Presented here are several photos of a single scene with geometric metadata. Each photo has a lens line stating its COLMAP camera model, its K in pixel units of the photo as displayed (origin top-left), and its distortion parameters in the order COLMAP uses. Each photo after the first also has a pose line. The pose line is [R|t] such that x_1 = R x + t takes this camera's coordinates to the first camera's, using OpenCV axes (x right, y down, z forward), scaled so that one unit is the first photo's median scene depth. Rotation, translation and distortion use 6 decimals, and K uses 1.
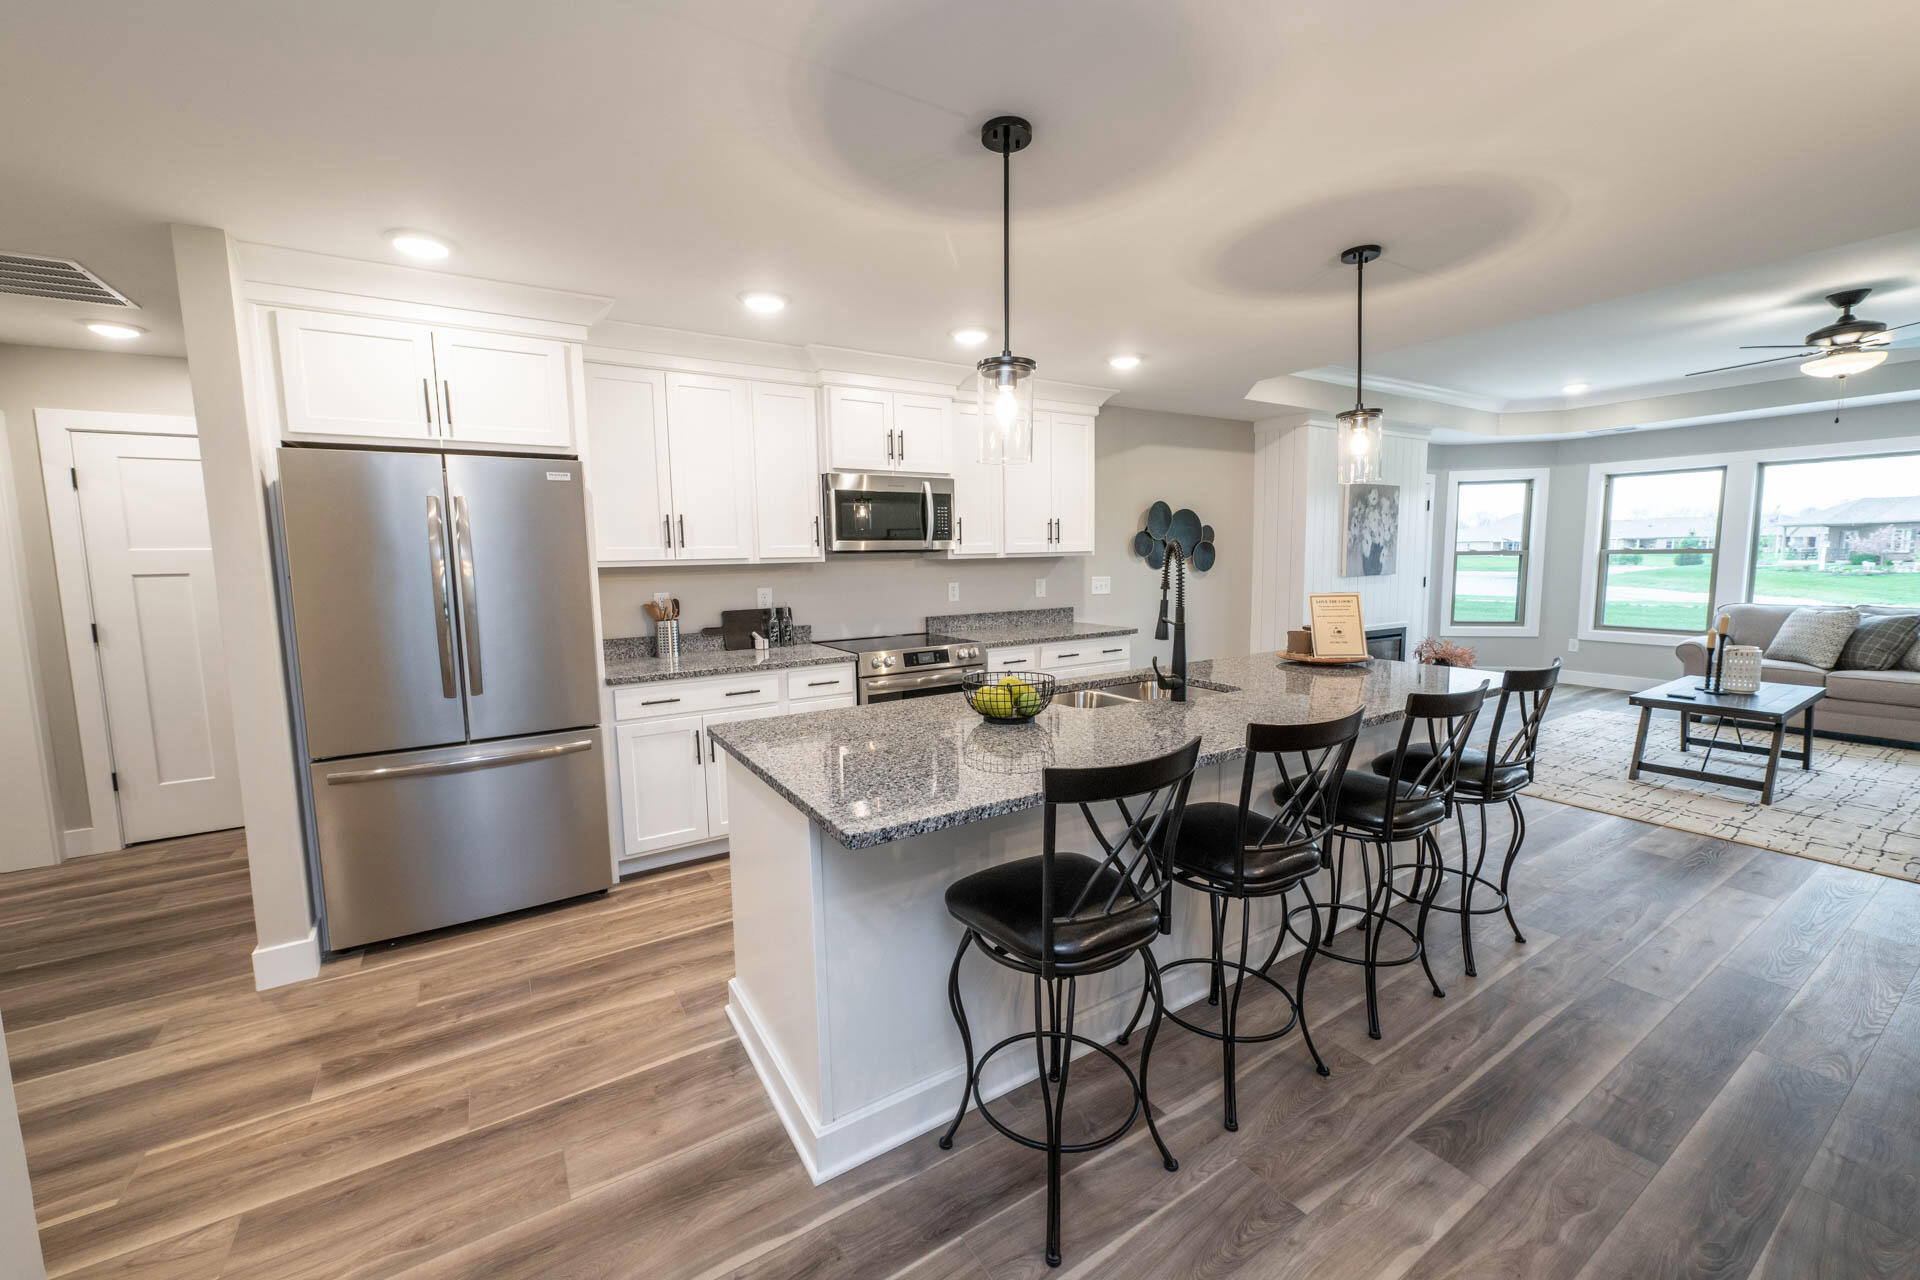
lens RADIAL K [[761.0, 0, 964.8], [0, 761.0, 626.4], [0, 0, 1]] dist [-0.003080, 0.000538]
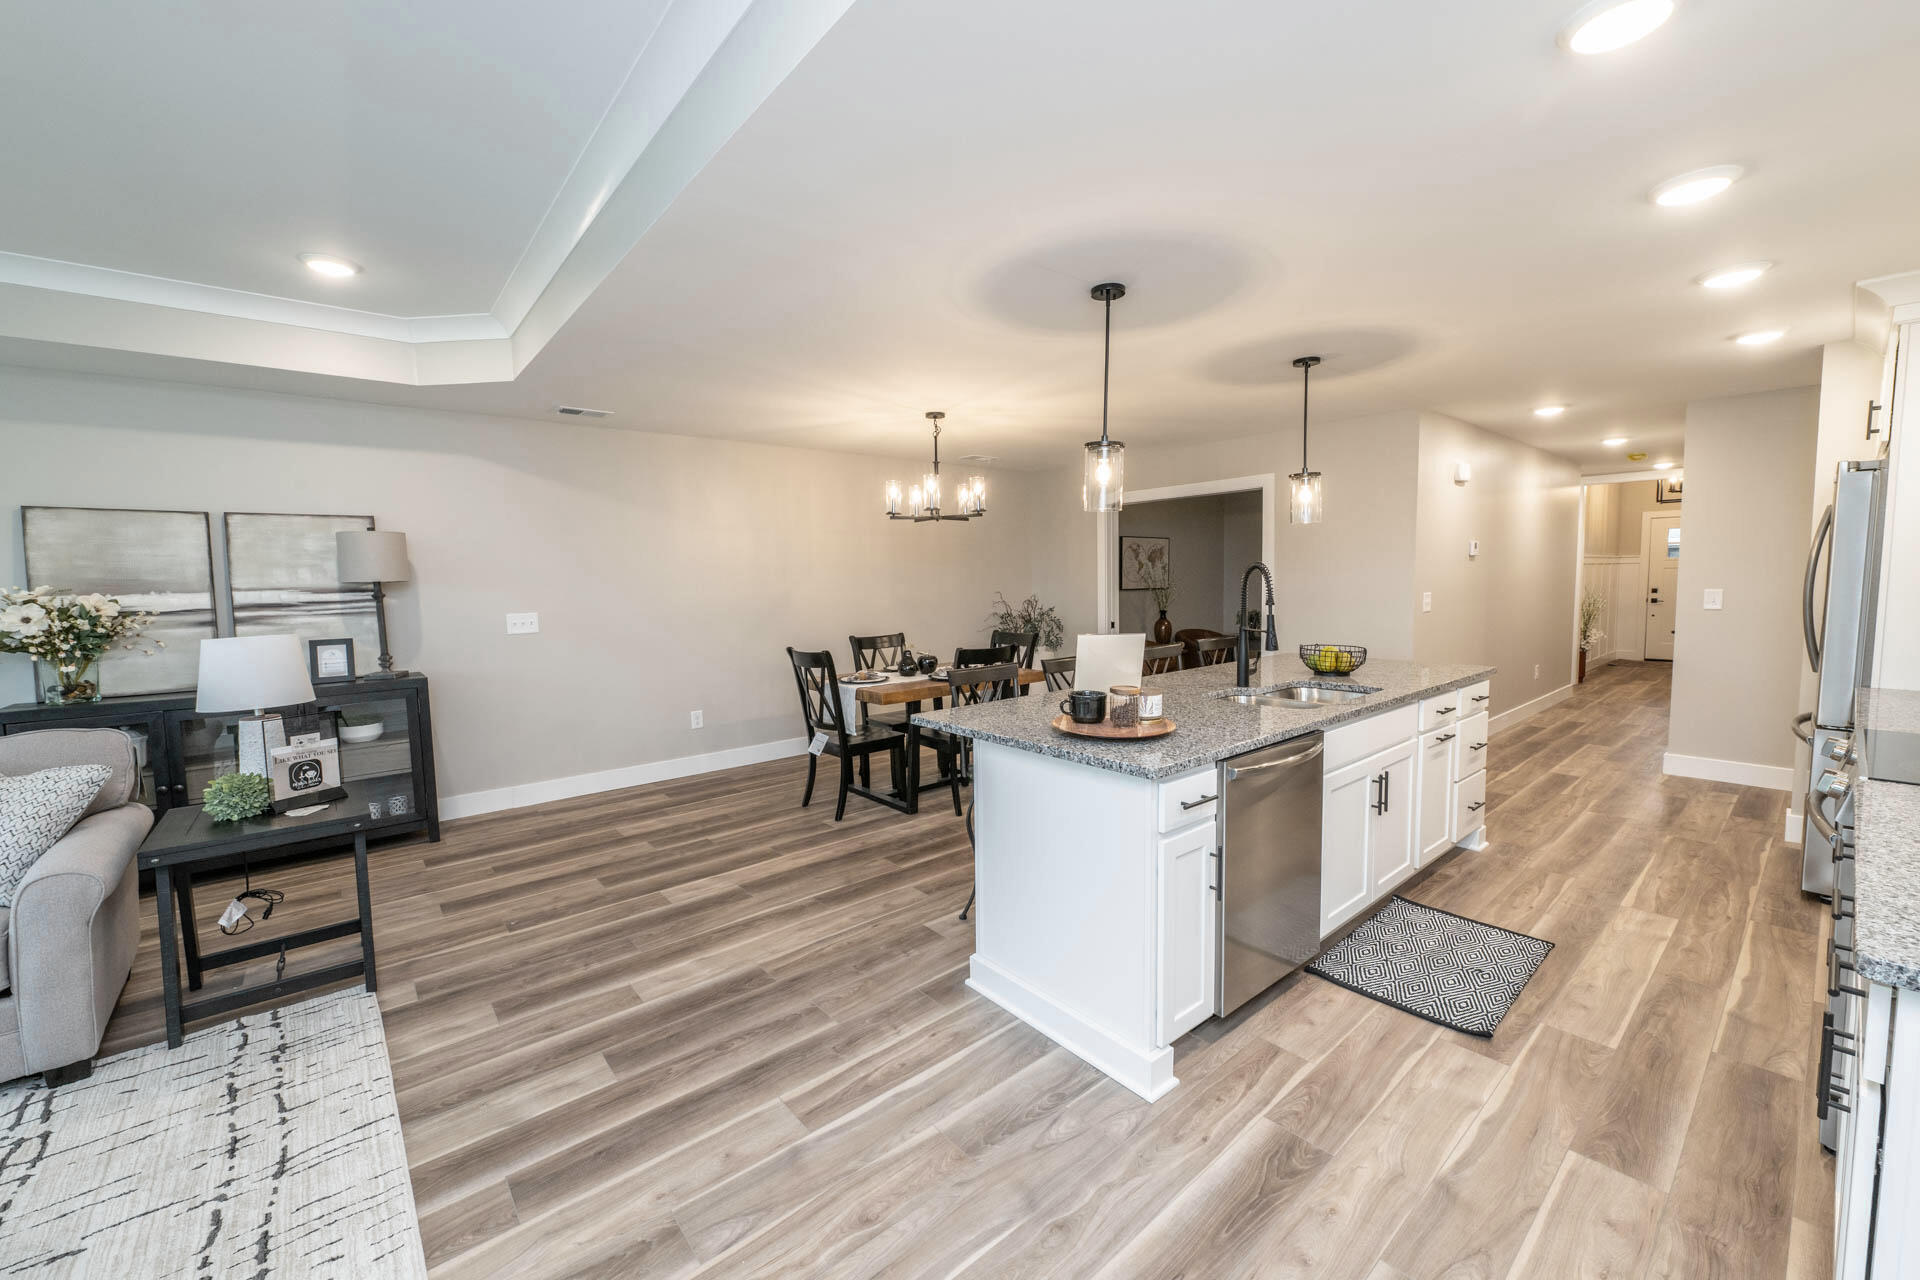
lens RADIAL K [[761.0, 0, 951.8], [0, 761.0, 634.4], [0, 0, 1]] dist [-0.003080, 0.000538]
pose [[-0.991513, 0.041684, -0.123144, 0.535876], [0.020103, 0.984970, 0.171550, -0.131500], [0.128444, 0.167619, -0.977449, 1.262632]]
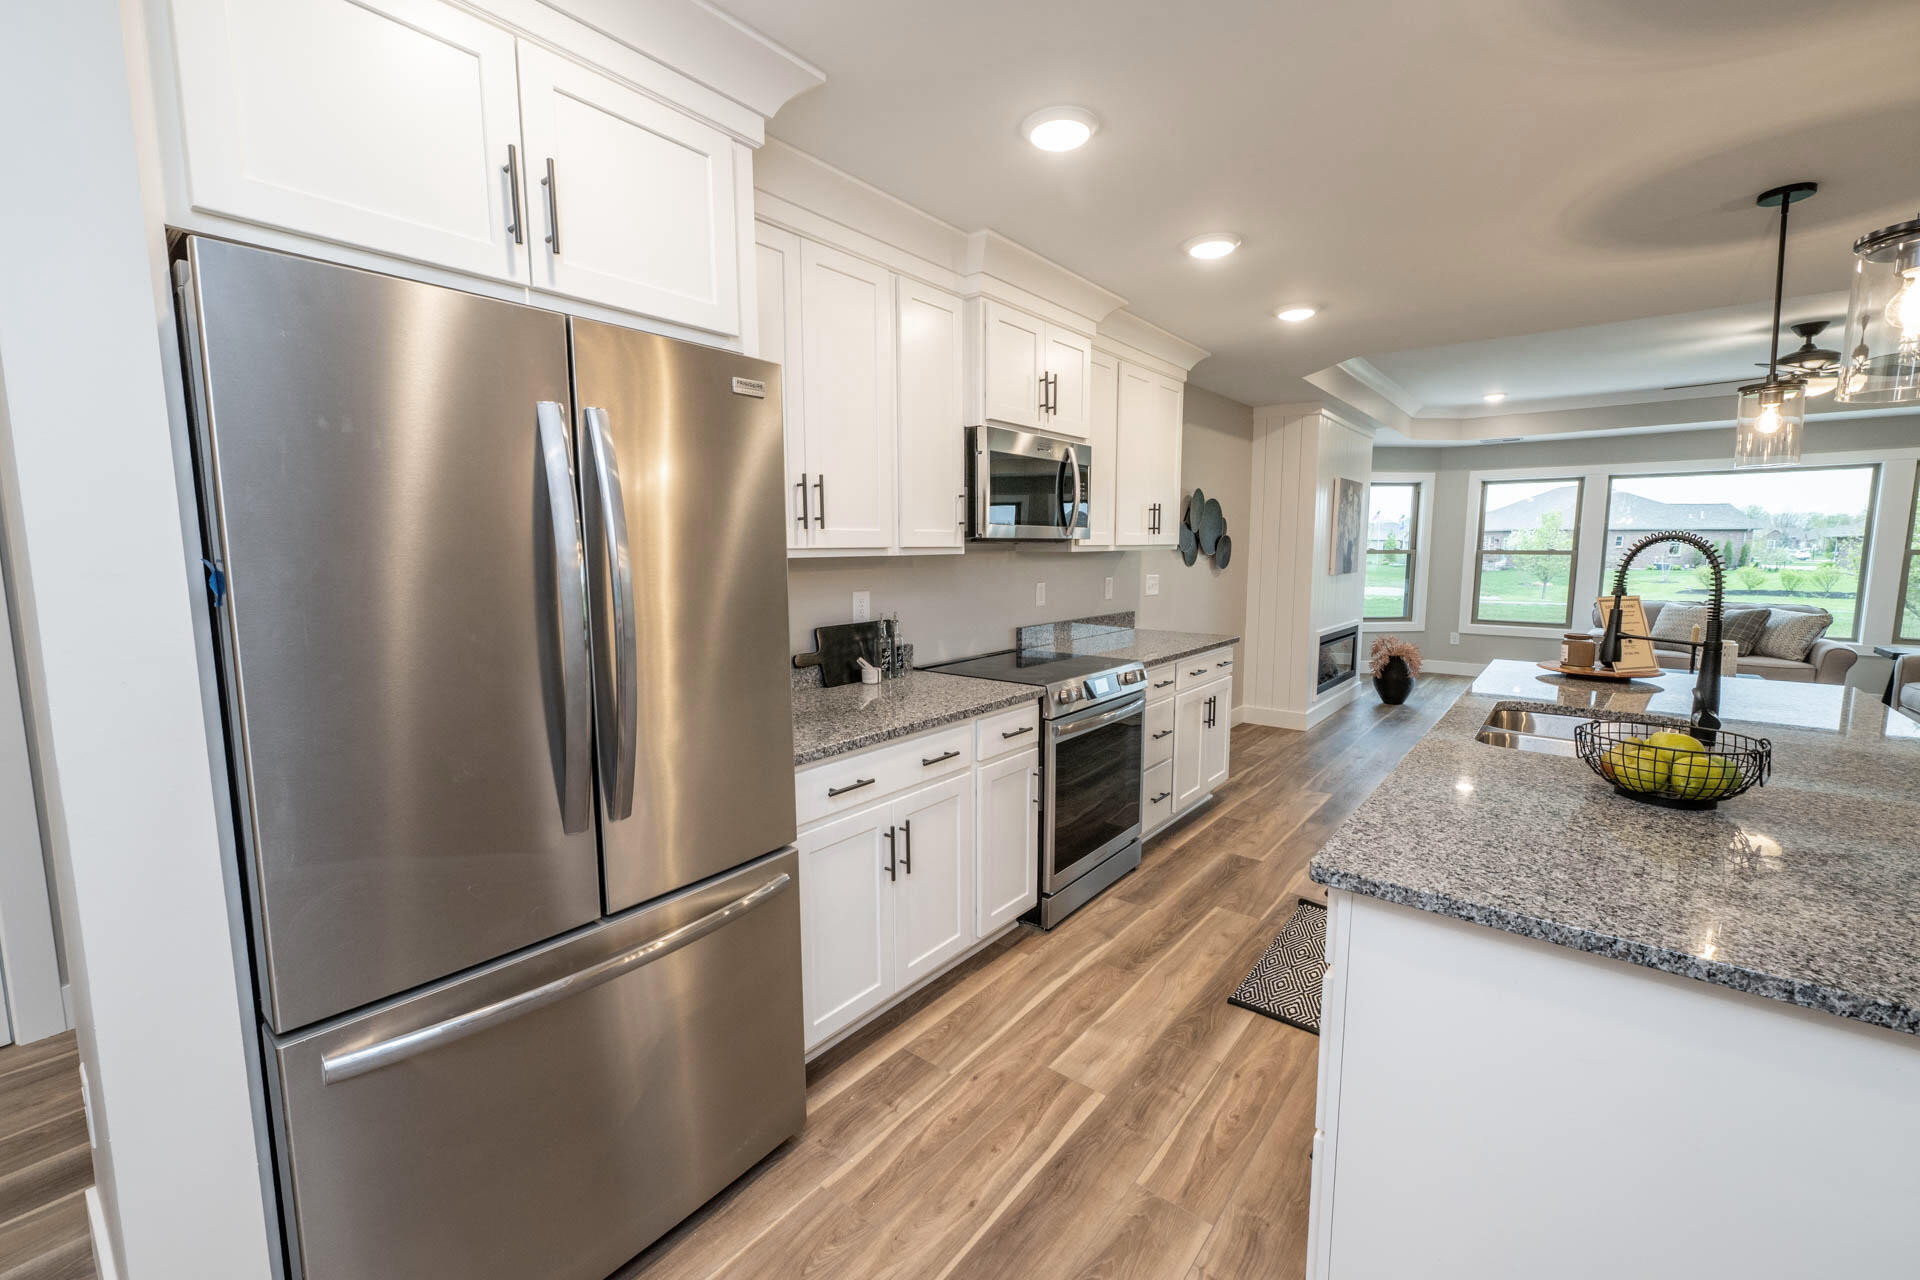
lens RADIAL K [[761.0, 0, 962.6], [0, 761.0, 625.9], [0, 0, 1]] dist [-0.003080, 0.000538]
pose [[0.951571, -0.017251, 0.306944, -0.364126], [0.013534, 0.999807, 0.014234, -0.026899], [-0.307130, -0.009390, 0.951621, 0.307317]]
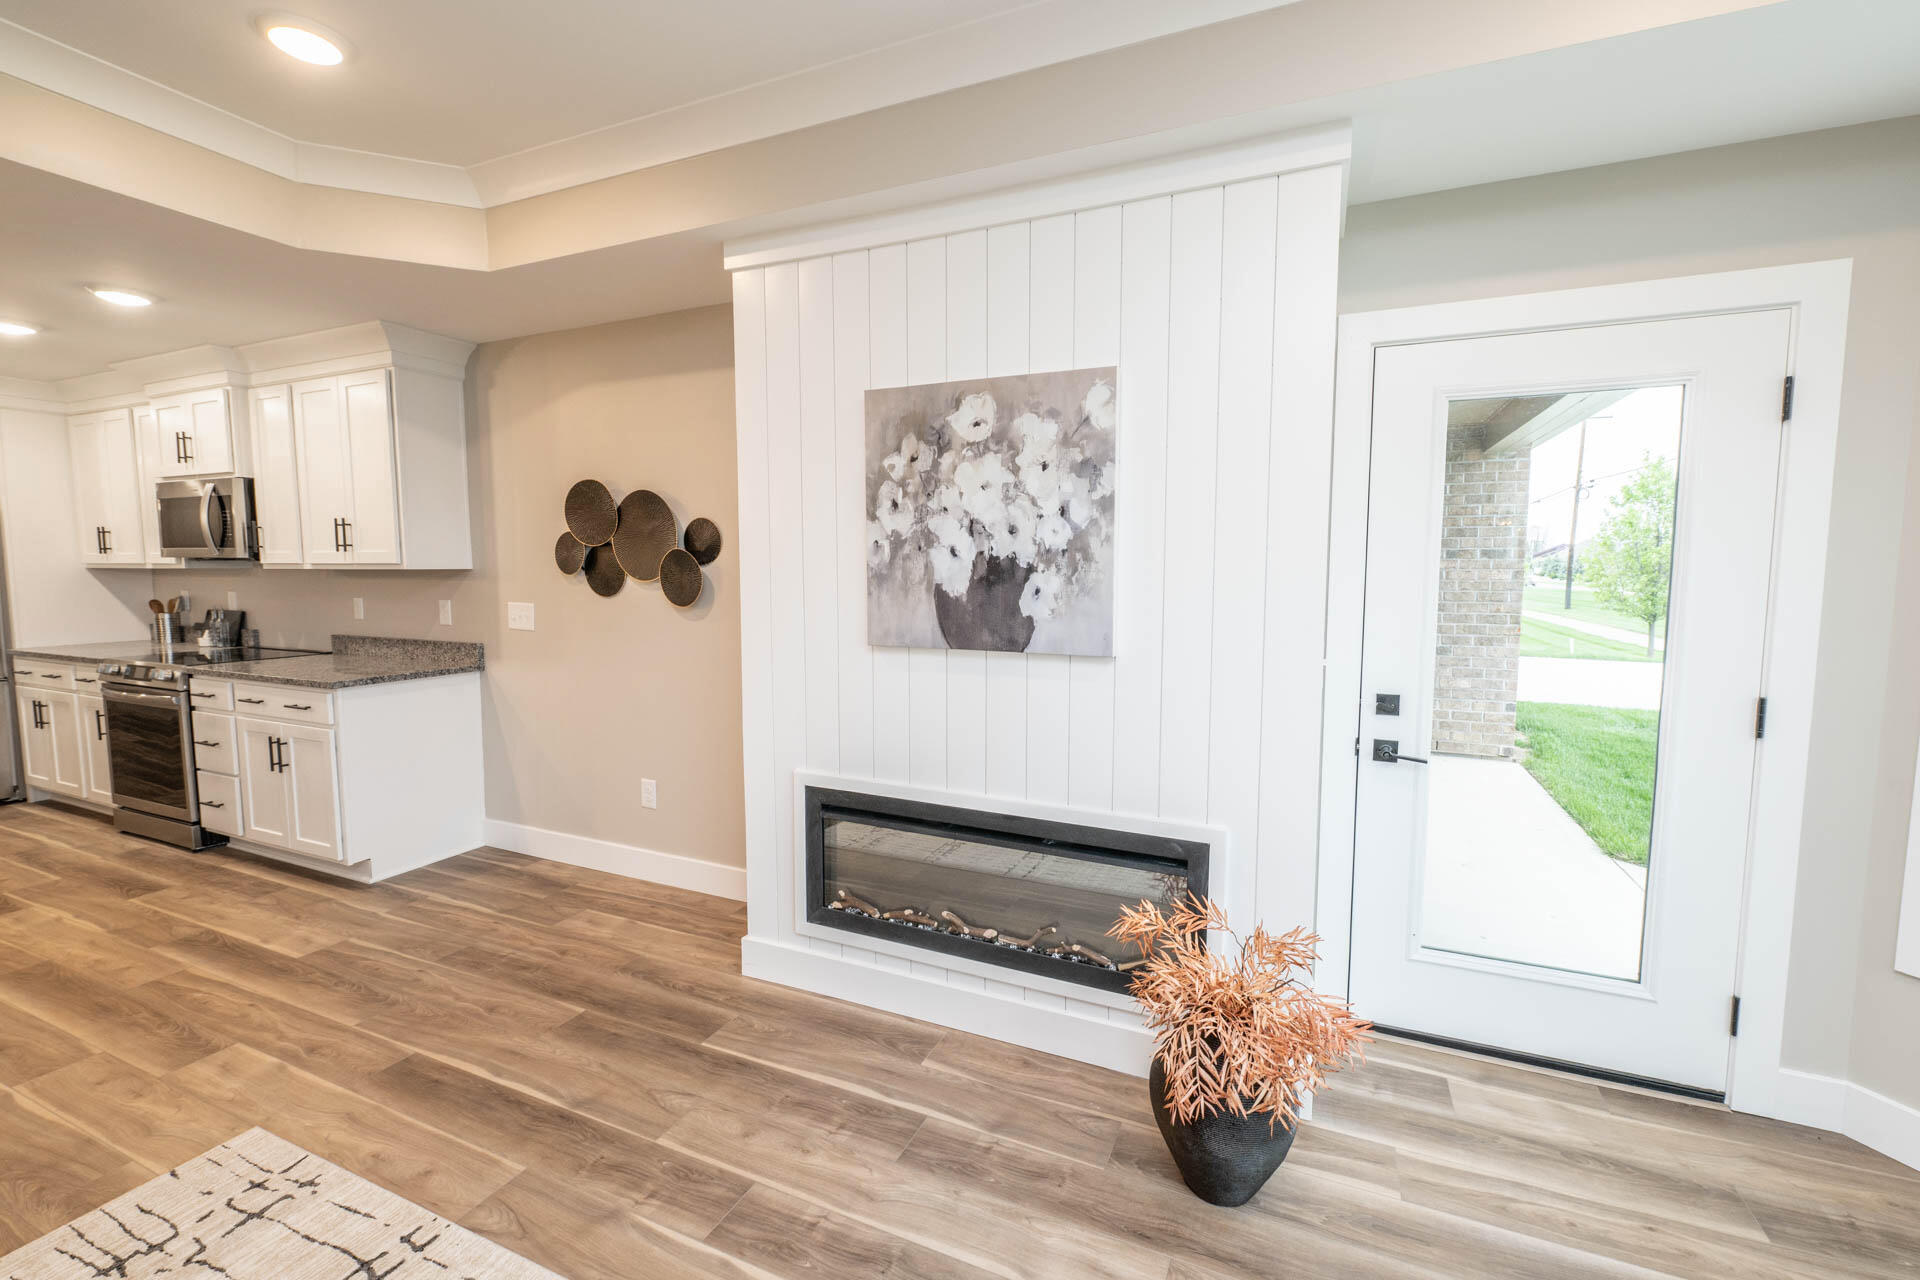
lens RADIAL K [[806.9, 0, 986.7], [0, 806.9, 629.4], [0, 0, 1]] dist [0.001557, -0.001004]
pose [[0.556382, 0.086851, -0.826375, 1.223983], [-0.089942, 0.994974, 0.044014, -0.136117], [0.826044, 0.049837, 0.561397, 1.176115]]
